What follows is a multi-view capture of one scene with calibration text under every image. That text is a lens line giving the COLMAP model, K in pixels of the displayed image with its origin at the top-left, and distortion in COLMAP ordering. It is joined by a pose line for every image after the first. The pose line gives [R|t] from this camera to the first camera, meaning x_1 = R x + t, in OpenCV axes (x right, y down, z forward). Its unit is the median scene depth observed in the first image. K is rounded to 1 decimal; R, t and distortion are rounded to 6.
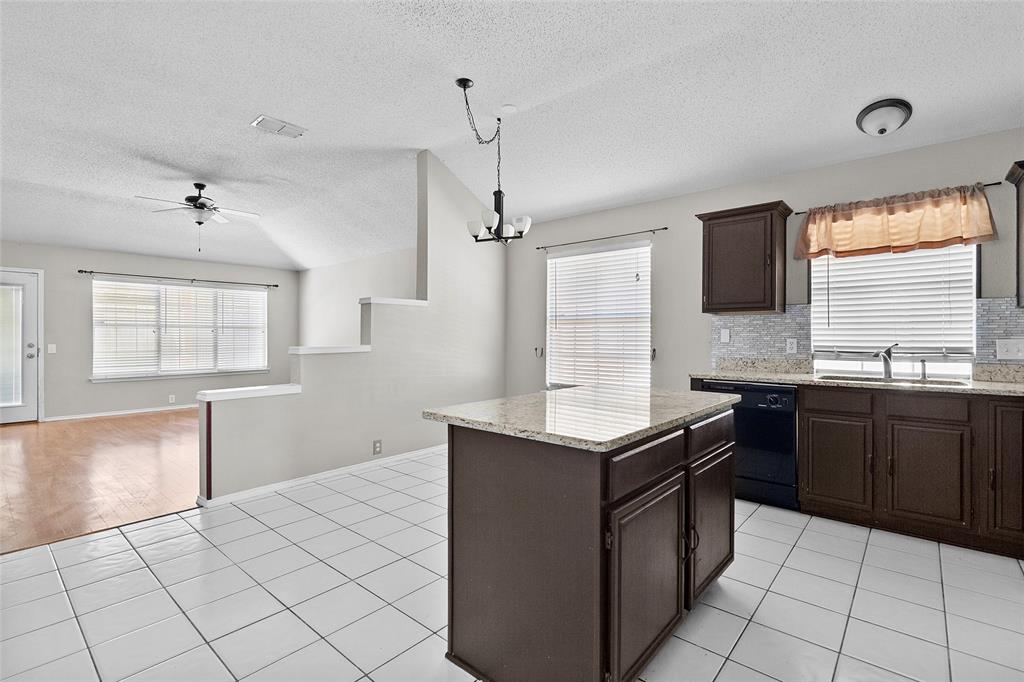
lens RADIAL K [[469.8, 0, 509.1], [0, 469.8, 337.8], [0, 0, 1]] dist [0.000666, 0.000073]
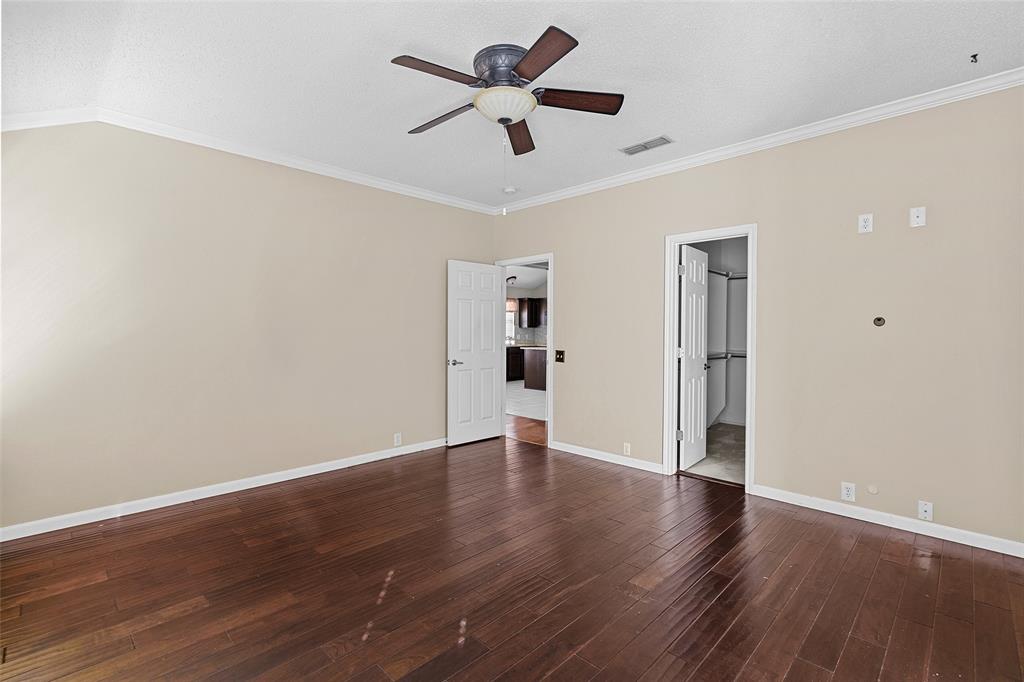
lens RADIAL K [[469.8, 0, 509.1], [0, 469.8, 337.8], [0, 0, 1]] dist [0.000666, 0.000073]
pose [[0.059109, -0.010823, 0.998193, -2.723375], [-0.005515, 0.999922, 0.011169, -0.014307], [-0.998236, -0.006165, 0.059045, 0.670749]]
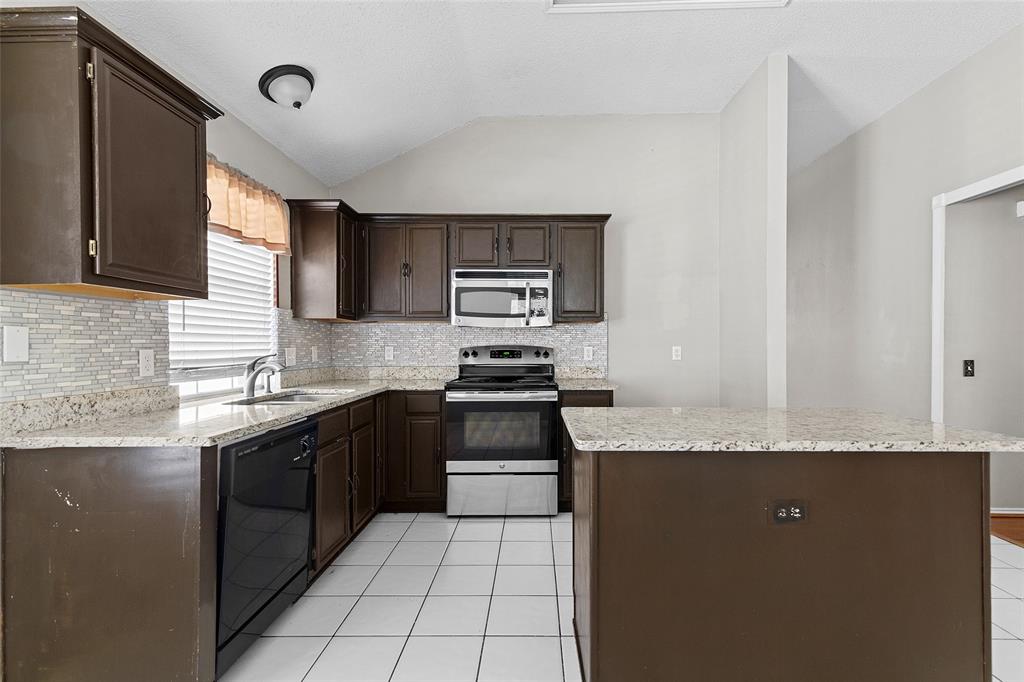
lens RADIAL K [[470.2, 0, 531.7], [0, 470.2, 343.6], [0, 0, 1]] dist [0.001968, 0.000300]
pose [[-0.655221, 0.001274, 0.755436, -0.109350], [0.003073, 0.999995, 0.000979, -0.004353], [-0.755431, 0.002963, -0.655222, 1.050627]]
